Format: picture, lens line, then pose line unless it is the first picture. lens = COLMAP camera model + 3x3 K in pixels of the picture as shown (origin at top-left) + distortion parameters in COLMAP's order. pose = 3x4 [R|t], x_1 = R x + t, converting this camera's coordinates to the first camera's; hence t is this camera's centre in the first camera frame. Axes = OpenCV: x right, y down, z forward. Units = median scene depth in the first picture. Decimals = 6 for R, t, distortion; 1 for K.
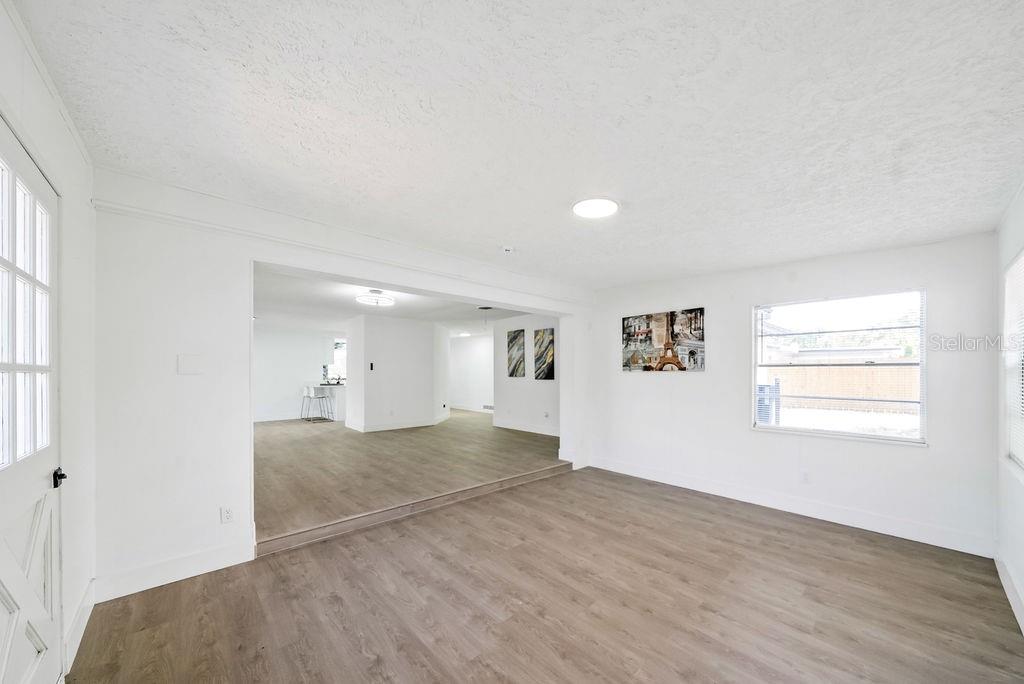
lens RADIAL K [[359.0, 0, 508.2], [0, 359.0, 377.1], [0, 0, 1]] dist [-0.007653, -0.000028]
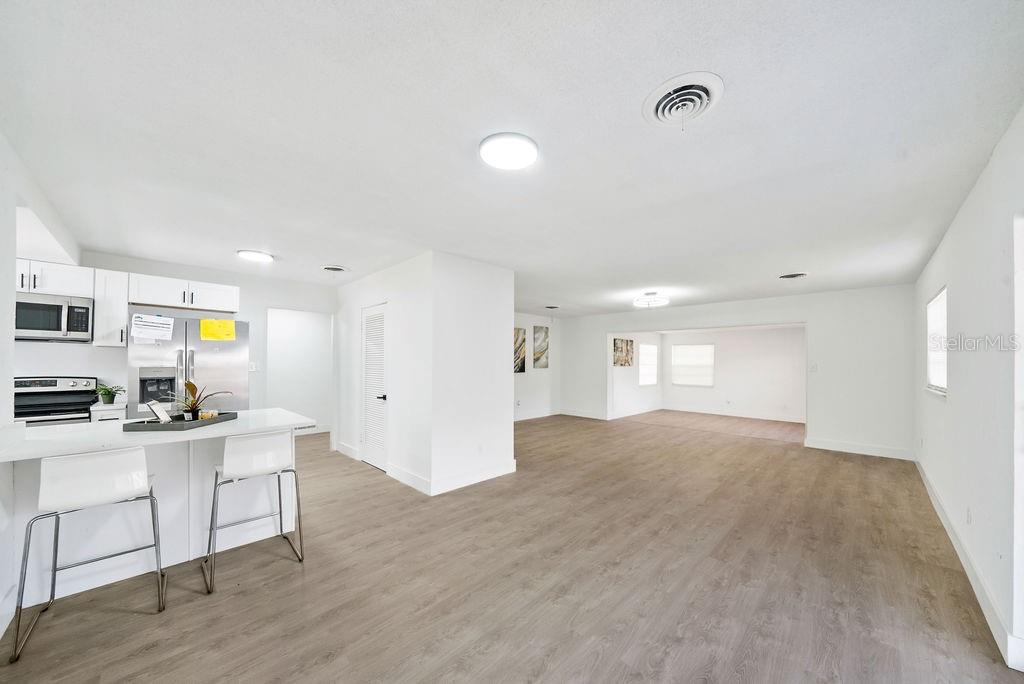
lens RADIAL K [[359.0, 0, 519.7], [0, 359.0, 362.0], [0, 0, 1]] dist [-0.007653, -0.000028]
pose [[-0.071422, 0.001723, 0.997445, -1.679210], [0.004987, 0.999987, -0.001370, -0.041175], [-0.997434, 0.004876, -0.071429, 1.751907]]
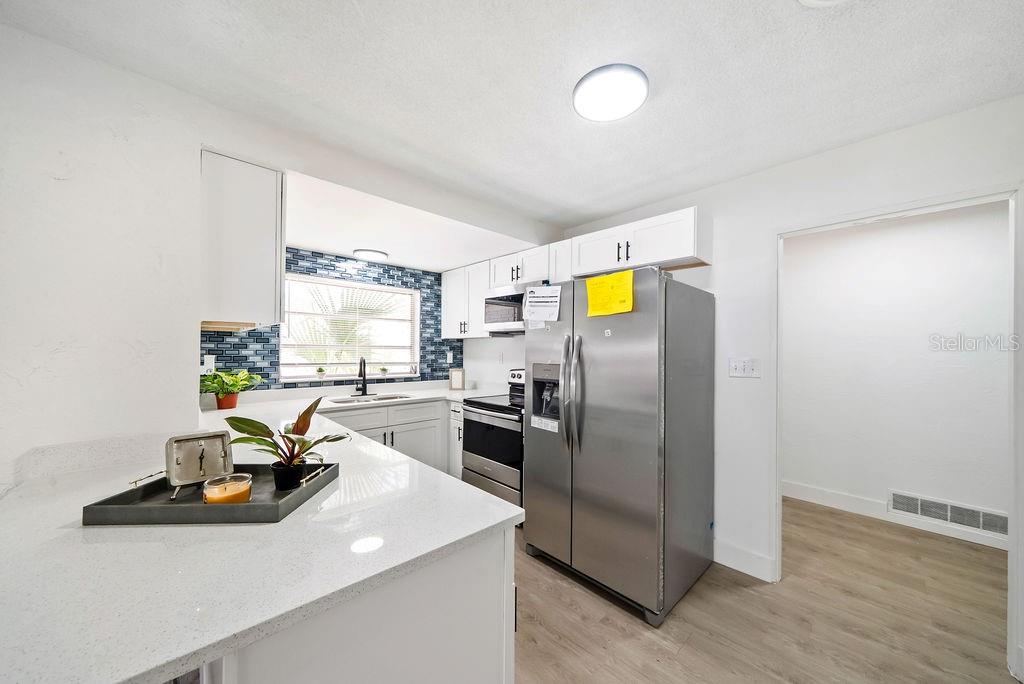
lens RADIAL K [[359.0, 0, 509.5], [0, 359.0, 347.4], [0, 0, 1]] dist [-0.007653, -0.000028]
pose [[0.999194, 0.010874, 0.038635, -0.905502], [-0.010296, 0.999832, -0.015138, -0.050110], [-0.038793, 0.014728, 0.999139, 1.976155]]
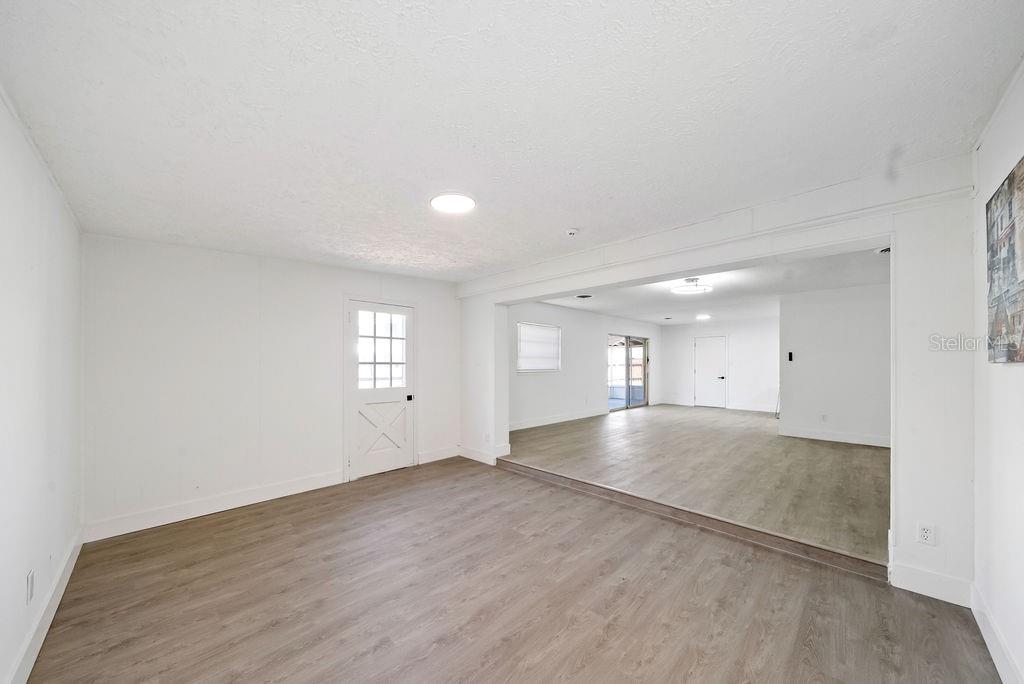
lens RADIAL K [[359.0, 0, 526.2], [0, 359.0, 364.6], [0, 0, 1]] dist [-0.007653, -0.000028]
pose [[0.084923, 0.002513, -0.996384, 0.649221], [-0.014639, 0.999892, 0.001274, -0.007562], [0.996280, 0.014478, 0.084950, 0.573017]]
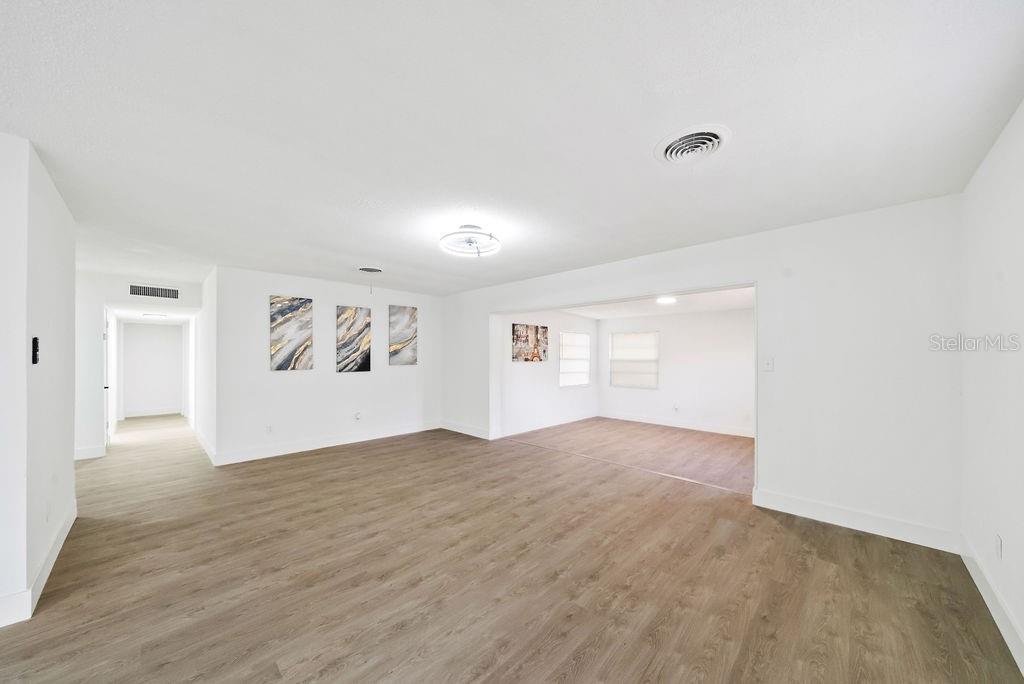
lens RADIAL K [[359.0, 0, 518.5], [0, 359.0, 357.9], [0, 0, 1]] dist [-0.007653, -0.000028]
pose [[-0.079665, -0.002793, 0.996818, -1.141514], [0.009995, 0.999944, 0.003601, -0.038300], [-0.996772, 0.010250, -0.079633, 1.157135]]
